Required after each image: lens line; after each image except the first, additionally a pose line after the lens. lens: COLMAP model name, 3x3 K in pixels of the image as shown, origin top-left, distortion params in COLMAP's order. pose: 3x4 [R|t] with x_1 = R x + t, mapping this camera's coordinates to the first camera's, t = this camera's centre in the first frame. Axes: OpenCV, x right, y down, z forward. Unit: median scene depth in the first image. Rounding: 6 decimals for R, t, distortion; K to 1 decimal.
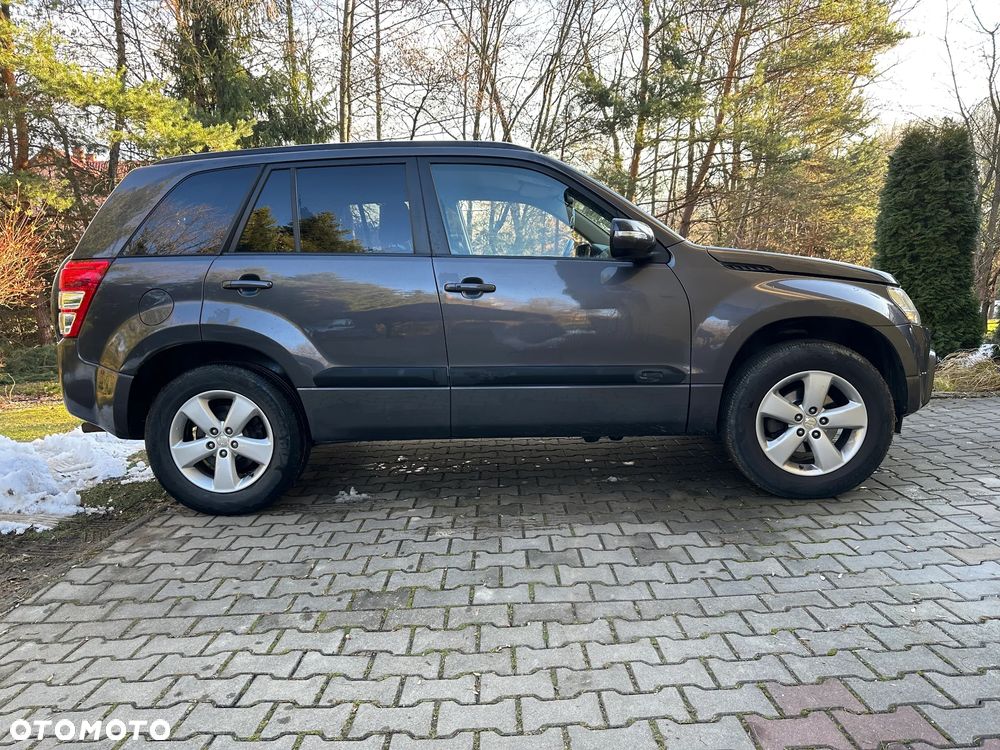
lens RADIAL K [[690.8, 0, 499.6], [0, 690.8, 356.3], [0, 0, 1]] dist [0.039285, -0.060384]
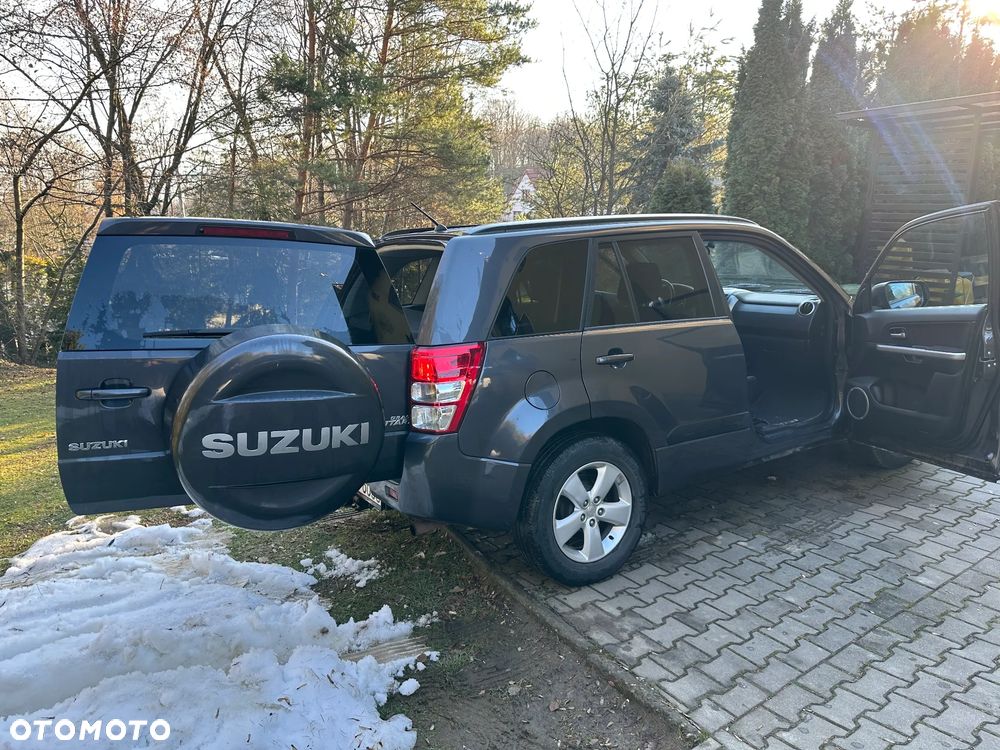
lens RADIAL K [[701.6, 0, 471.7], [0, 701.6, 354.6], [0, 0, 1]] dist [0.042859, -0.043738]
pose [[0.838513, -0.092551, 0.536964, -1.202825], [0.078553, 0.995707, 0.048952, -0.192681], [-0.539190, 0.001133, 0.842184, 0.251265]]
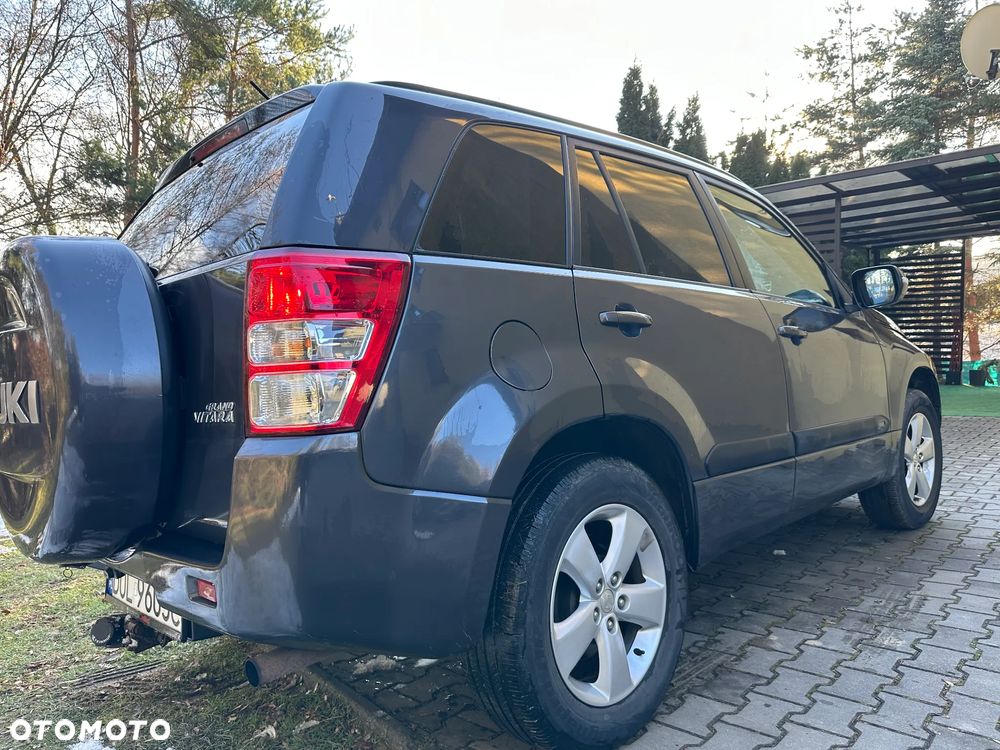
lens RADIAL K [[718.9, 0, 486.2], [0, 718.9, 370.9], [0, 0, 1]] dist [-0.047472, 0.061528]
pose [[0.689011, -0.007686, 0.724710, -0.959915], [0.118548, 0.987671, -0.102234, -0.011543], [-0.714990, 0.156353, 0.681427, 0.740025]]
